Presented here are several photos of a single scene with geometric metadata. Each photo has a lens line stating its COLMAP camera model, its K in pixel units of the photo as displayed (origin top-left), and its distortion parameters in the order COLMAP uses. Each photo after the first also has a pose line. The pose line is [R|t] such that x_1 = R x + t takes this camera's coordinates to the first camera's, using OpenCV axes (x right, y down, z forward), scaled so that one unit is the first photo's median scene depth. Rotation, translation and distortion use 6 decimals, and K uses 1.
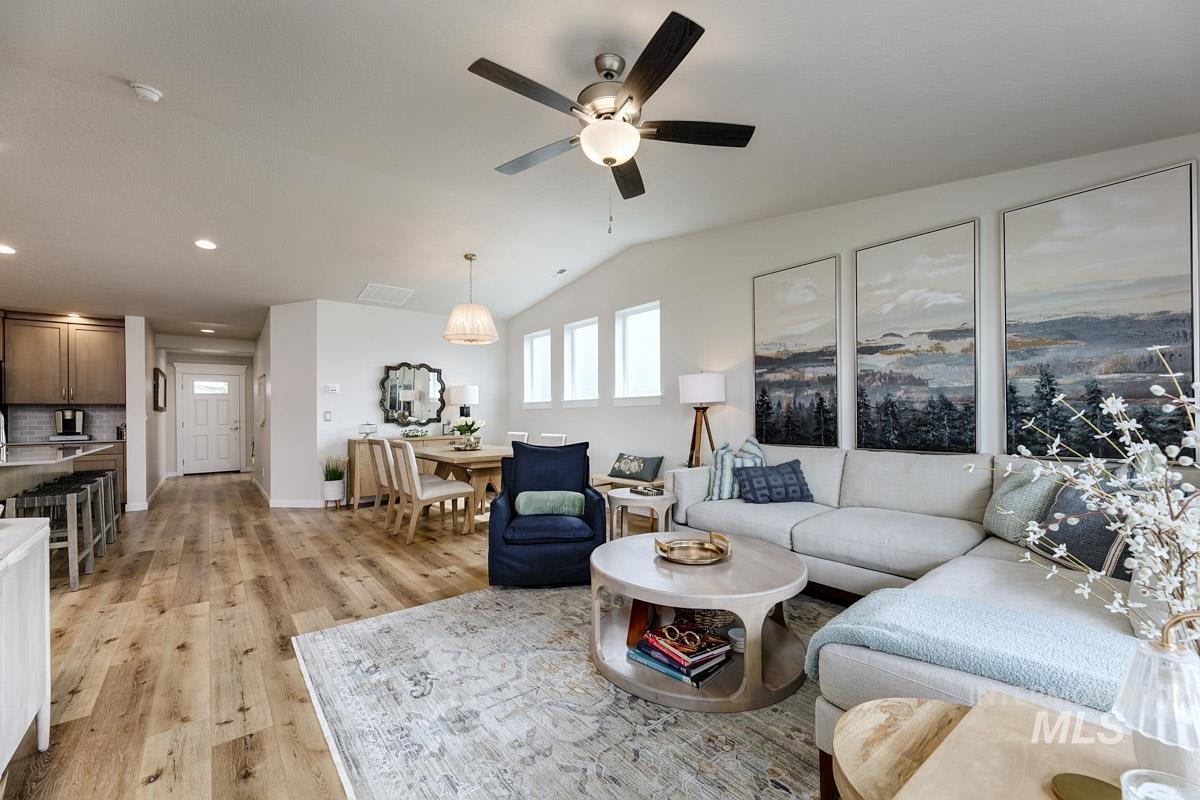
lens RADIAL K [[491.5, 0, 603.8], [0, 491.5, 405.4], [0, 0, 1]] dist [0.001059, -0.000016]
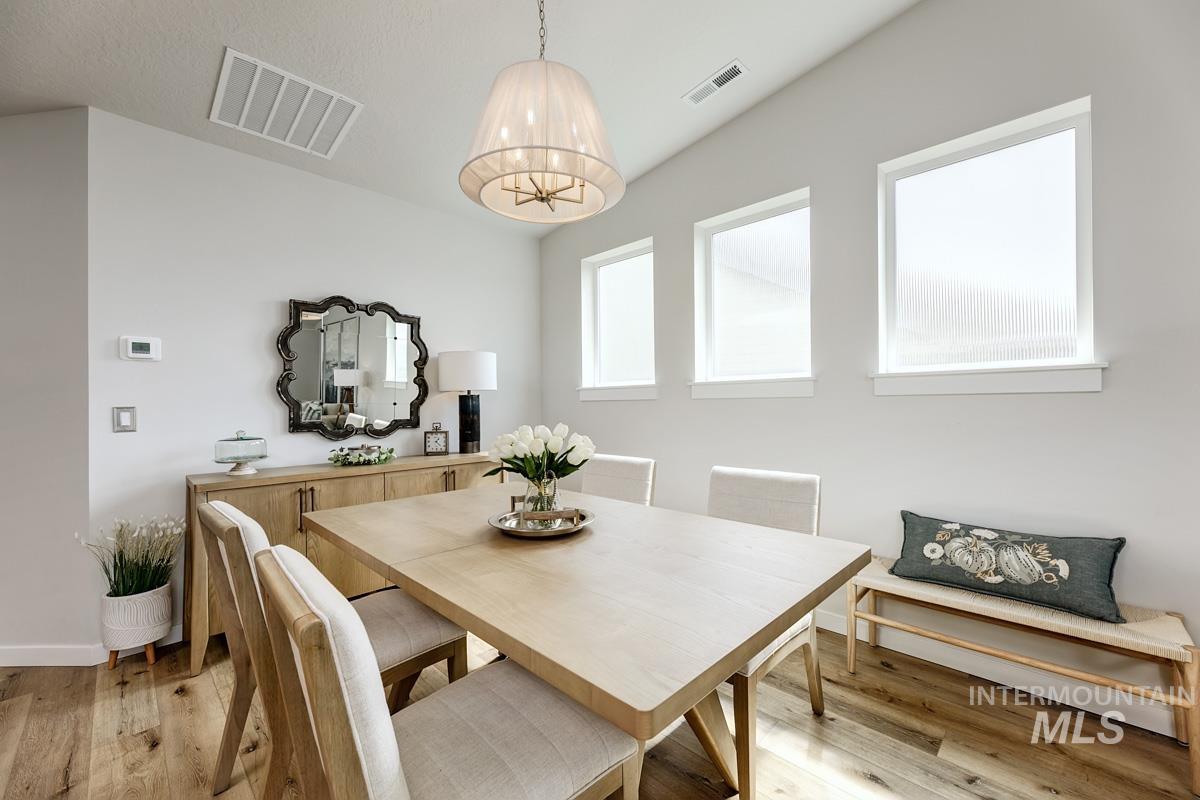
lens RADIAL K [[476.6, 0, 611.8], [0, 476.6, 404.0], [0, 0, 1]] dist [-0.001135, -0.000150]
pose [[0.992456, -0.000380, 0.122601, -0.212609], [-0.001835, 0.999837, 0.017954, 0.002578], [-0.122588, -0.018044, 0.992294, 0.542211]]
